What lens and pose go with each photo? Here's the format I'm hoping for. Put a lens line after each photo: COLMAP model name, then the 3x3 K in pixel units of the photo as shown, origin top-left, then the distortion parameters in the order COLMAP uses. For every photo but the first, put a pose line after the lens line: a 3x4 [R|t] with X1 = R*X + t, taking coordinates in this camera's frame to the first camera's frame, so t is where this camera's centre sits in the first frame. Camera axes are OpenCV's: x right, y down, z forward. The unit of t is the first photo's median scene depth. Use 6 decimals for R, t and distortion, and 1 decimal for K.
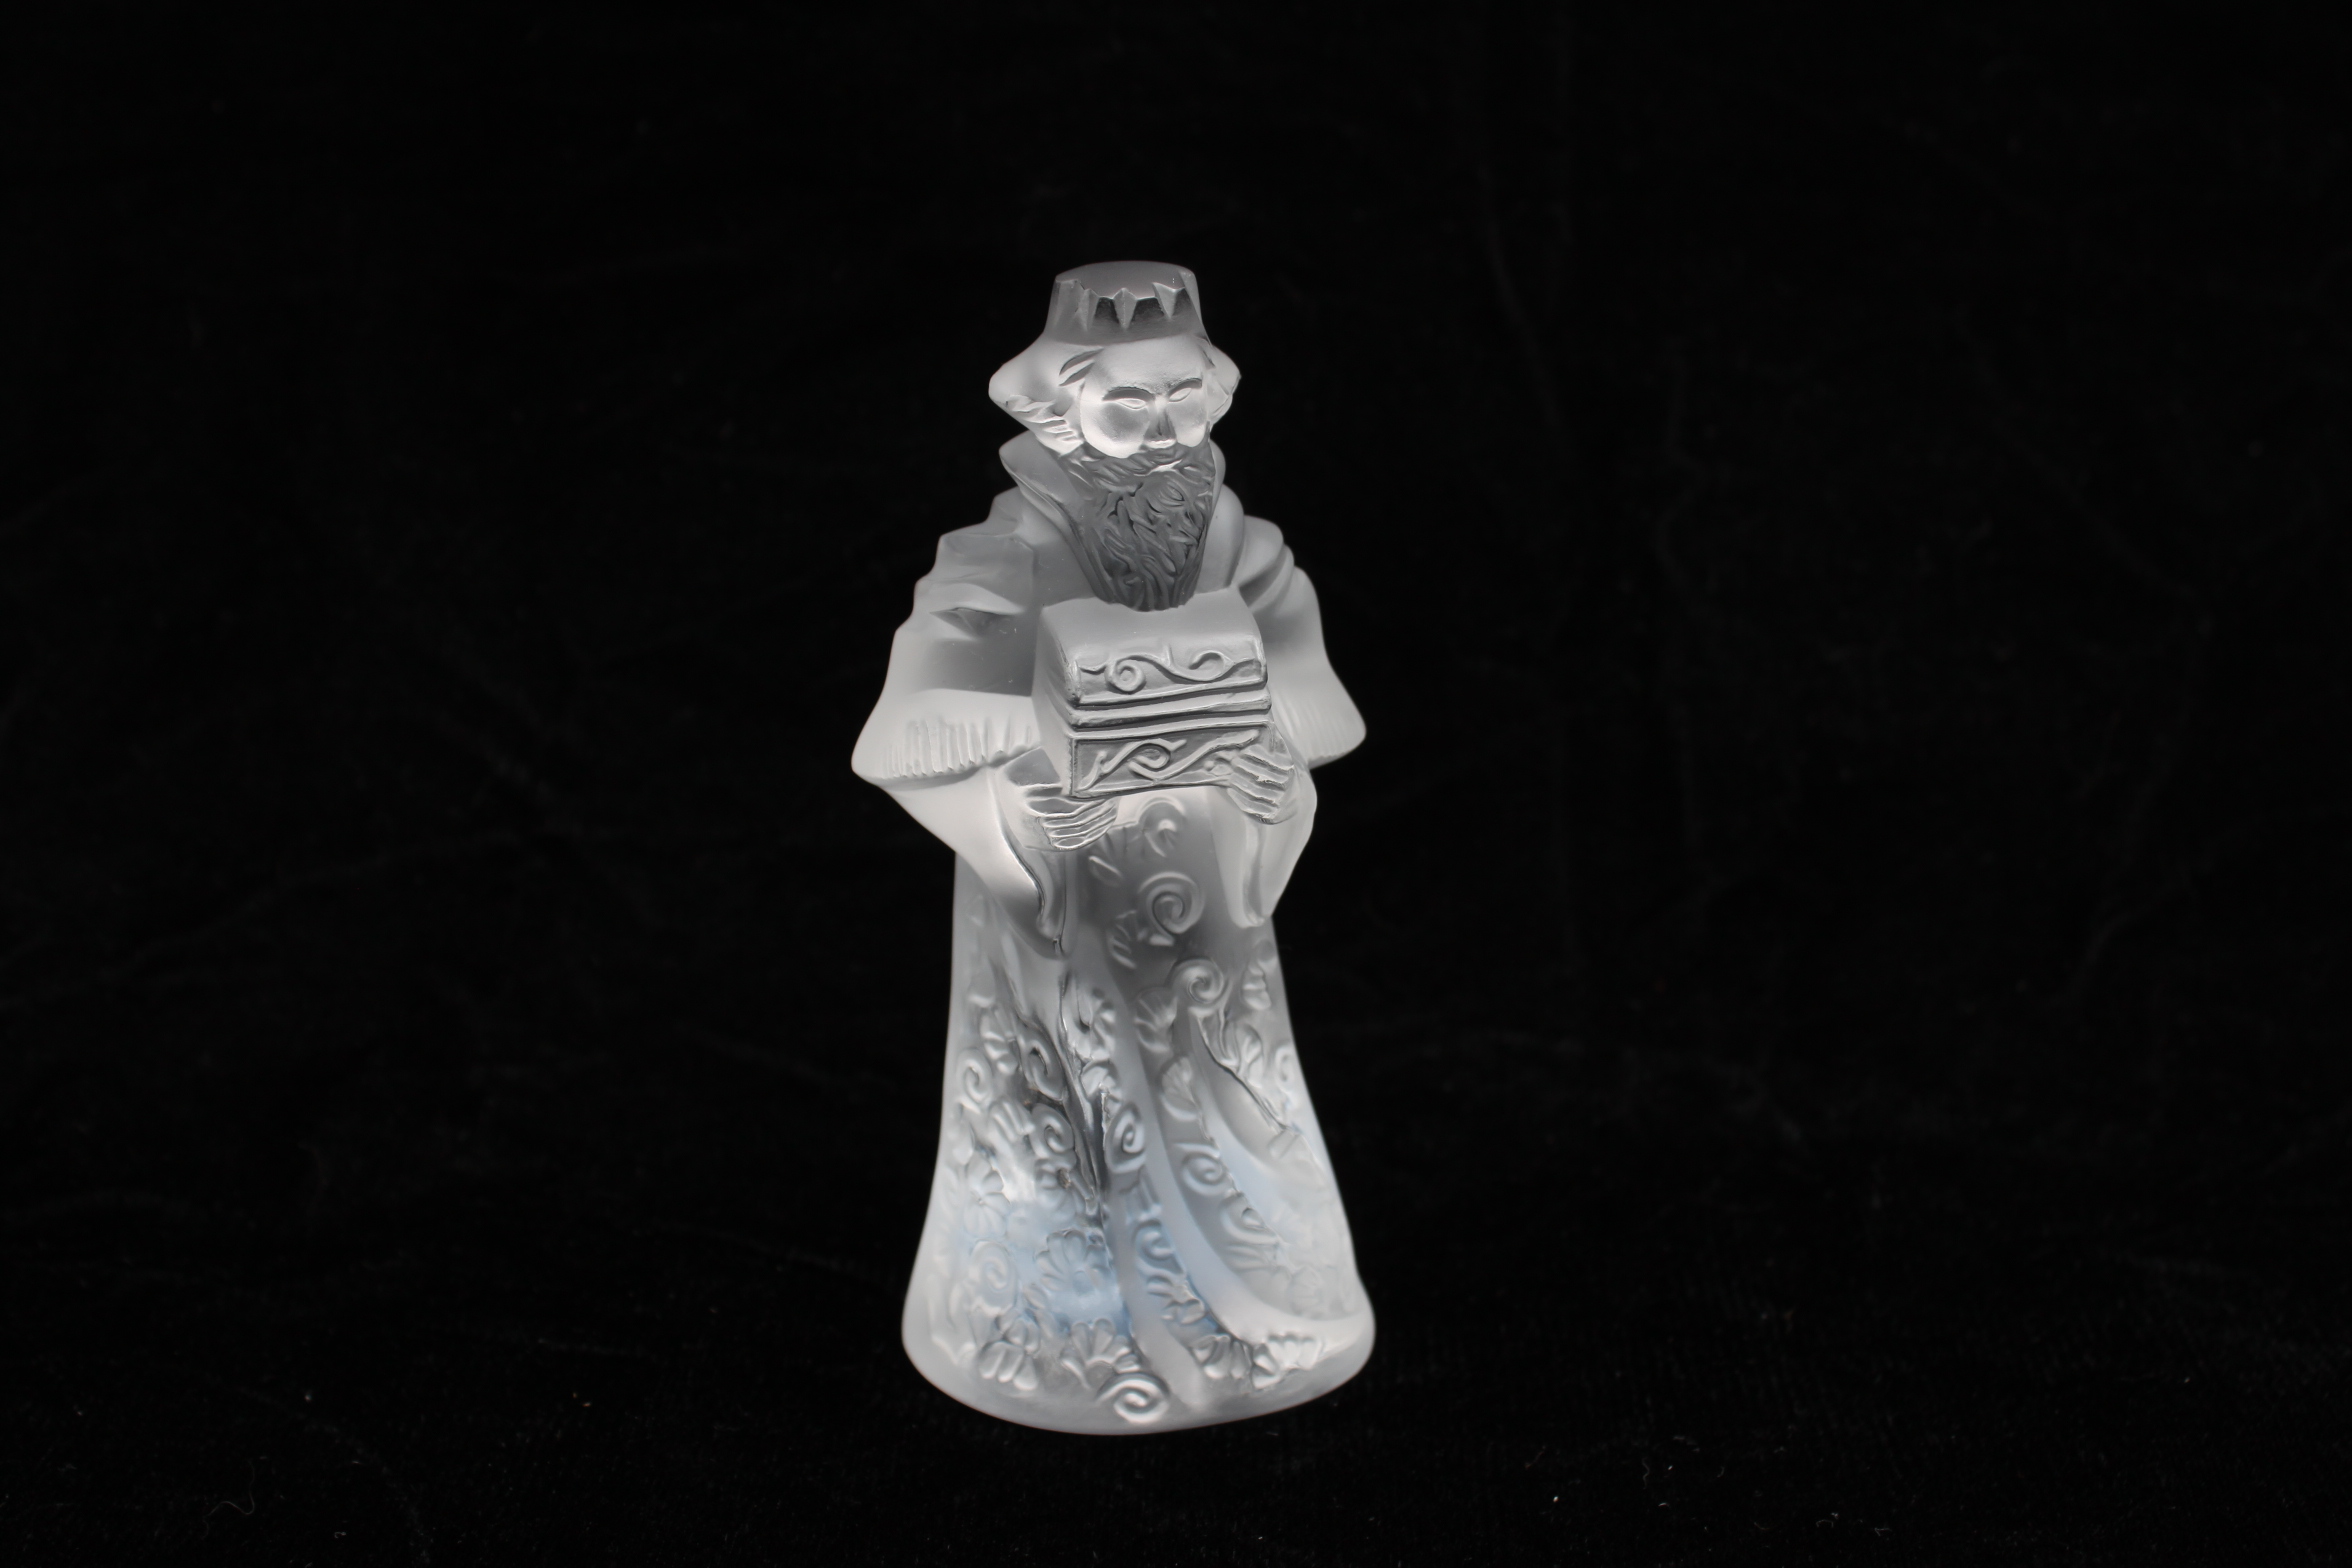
lens RADIAL K [[3664.0, 0, 1157.5], [0, 3664.0, 770.5], [0, 0, 1]] dist [0.039024, 0.000000]
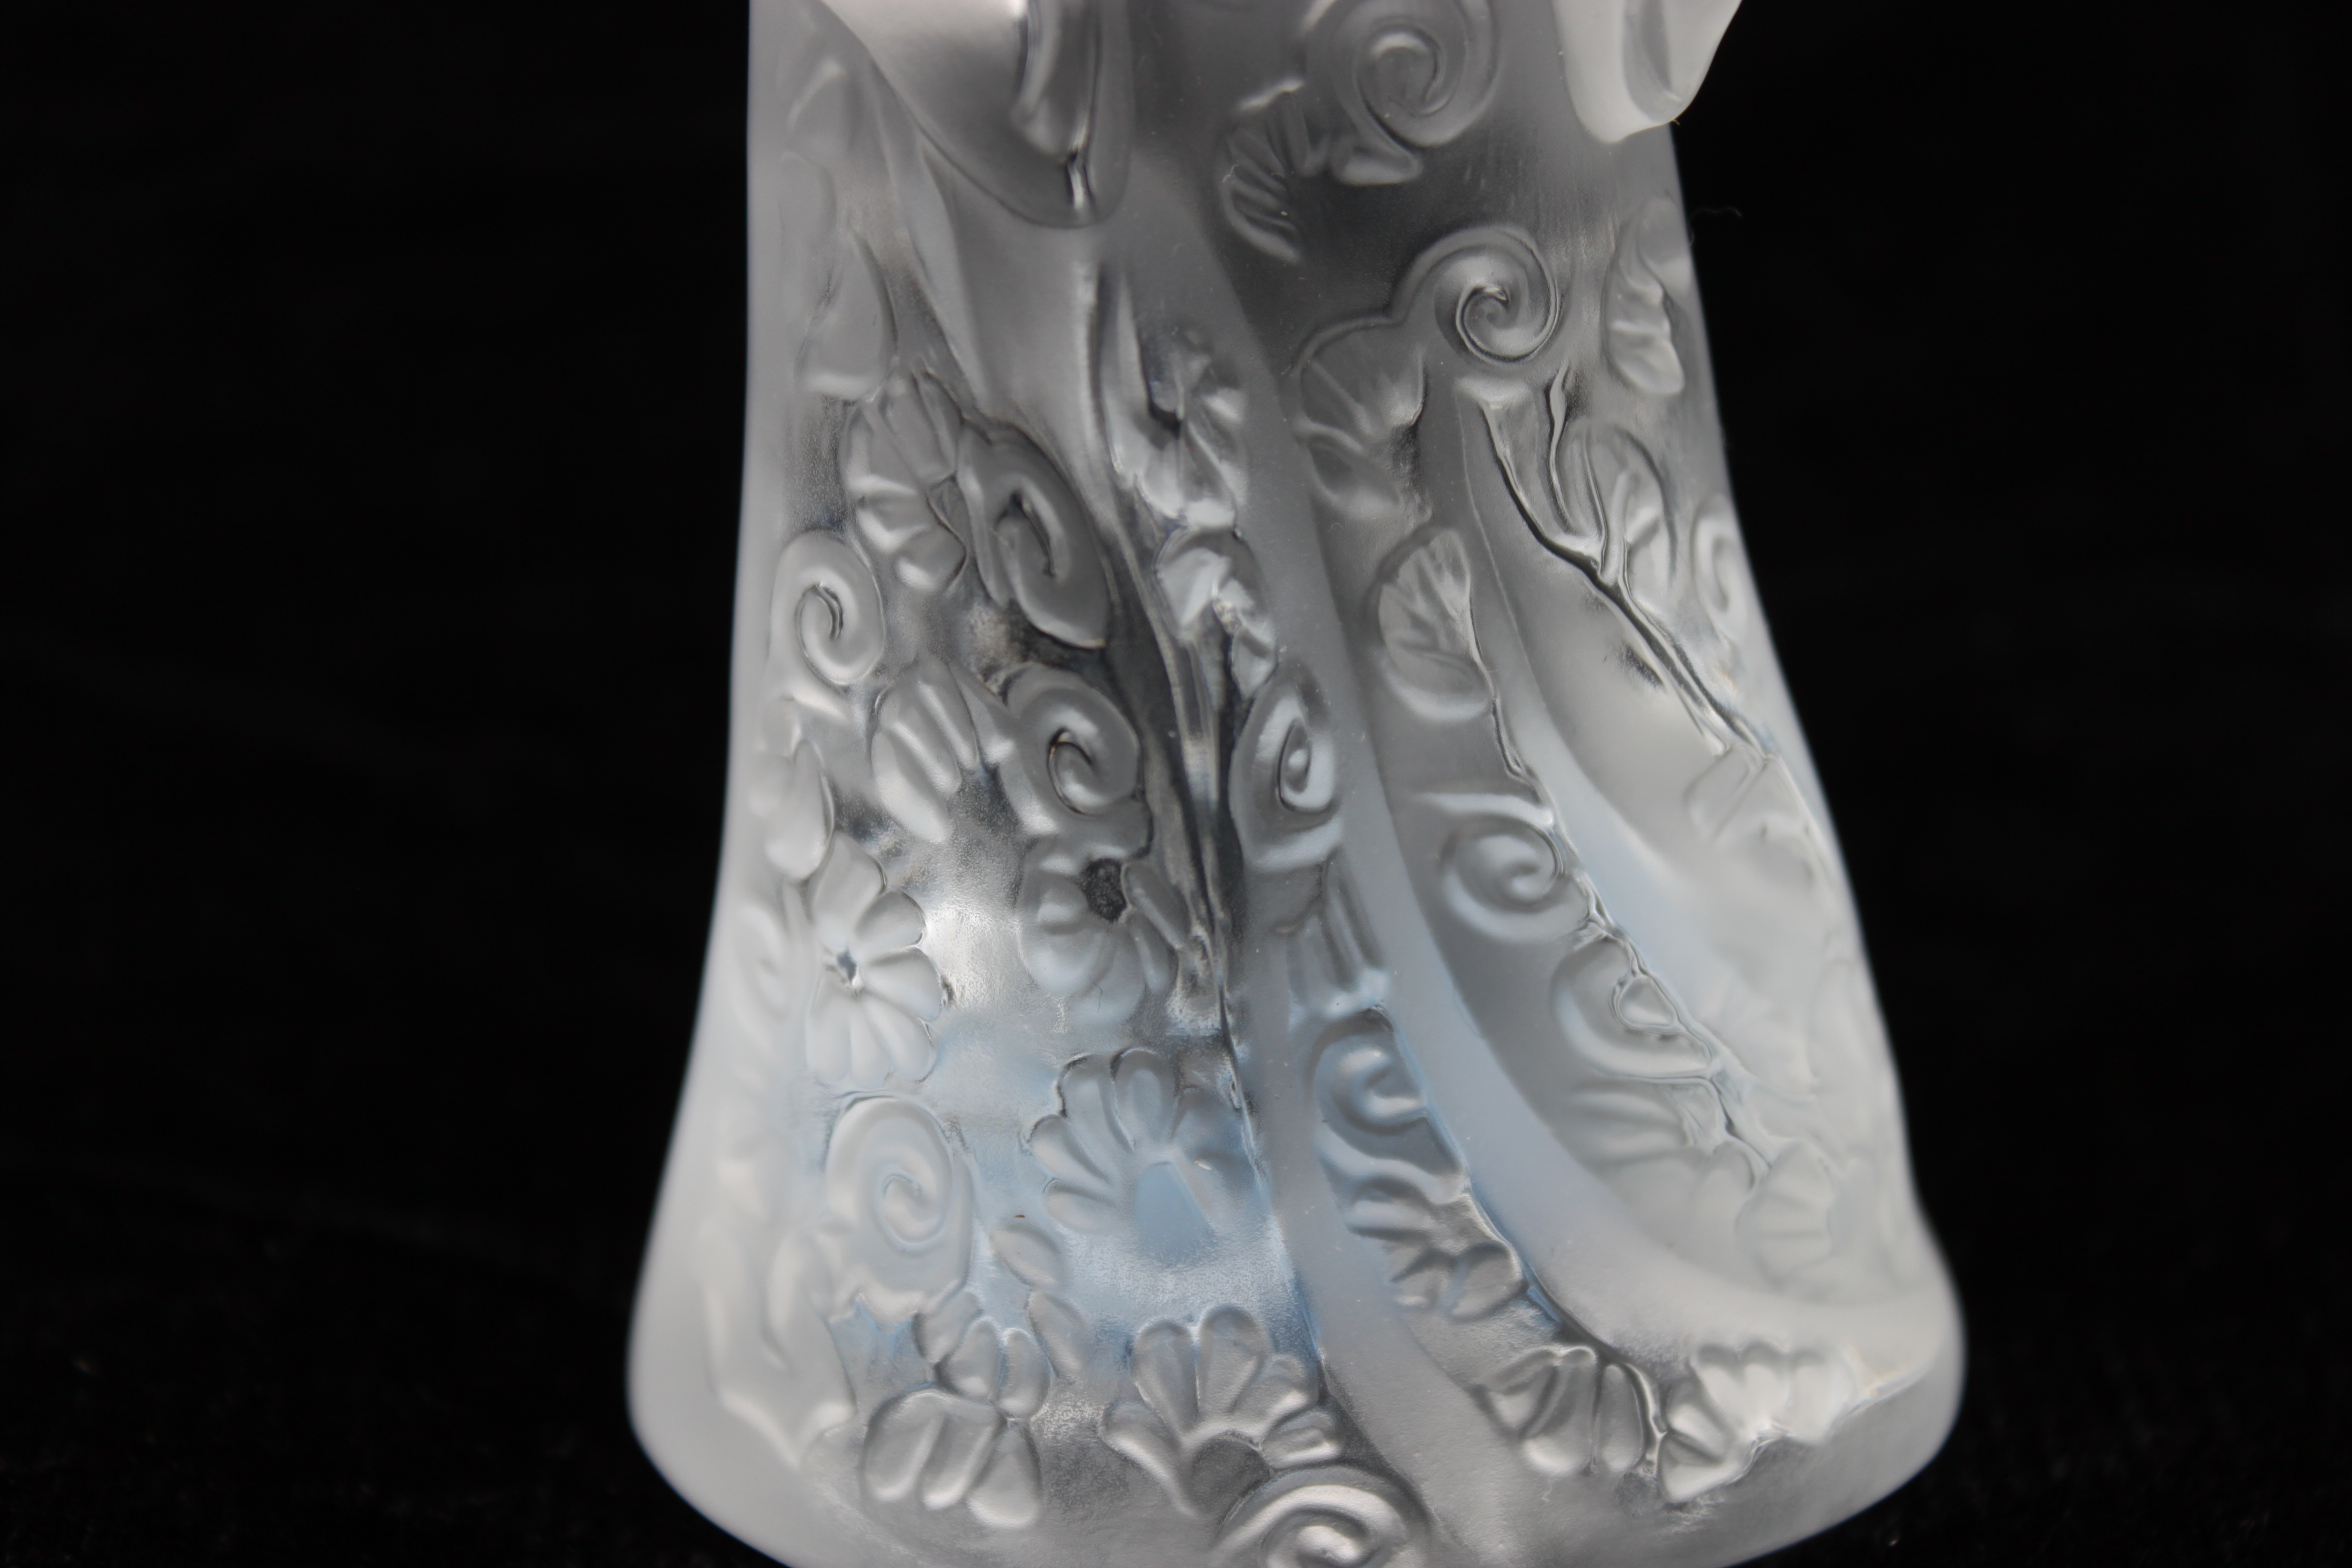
lens RADIAL K [[5668.3, 0, 1194.8], [0, 5668.3, 786.8], [0, 0, 1]] dist [0.158846, 0.000000]
pose [[0.997996, -0.032204, 0.054475, -0.045102], [0.032242, 0.999480, 0.000184, 0.100446], [-0.054453, 0.001573, 0.998515, 0.471144]]
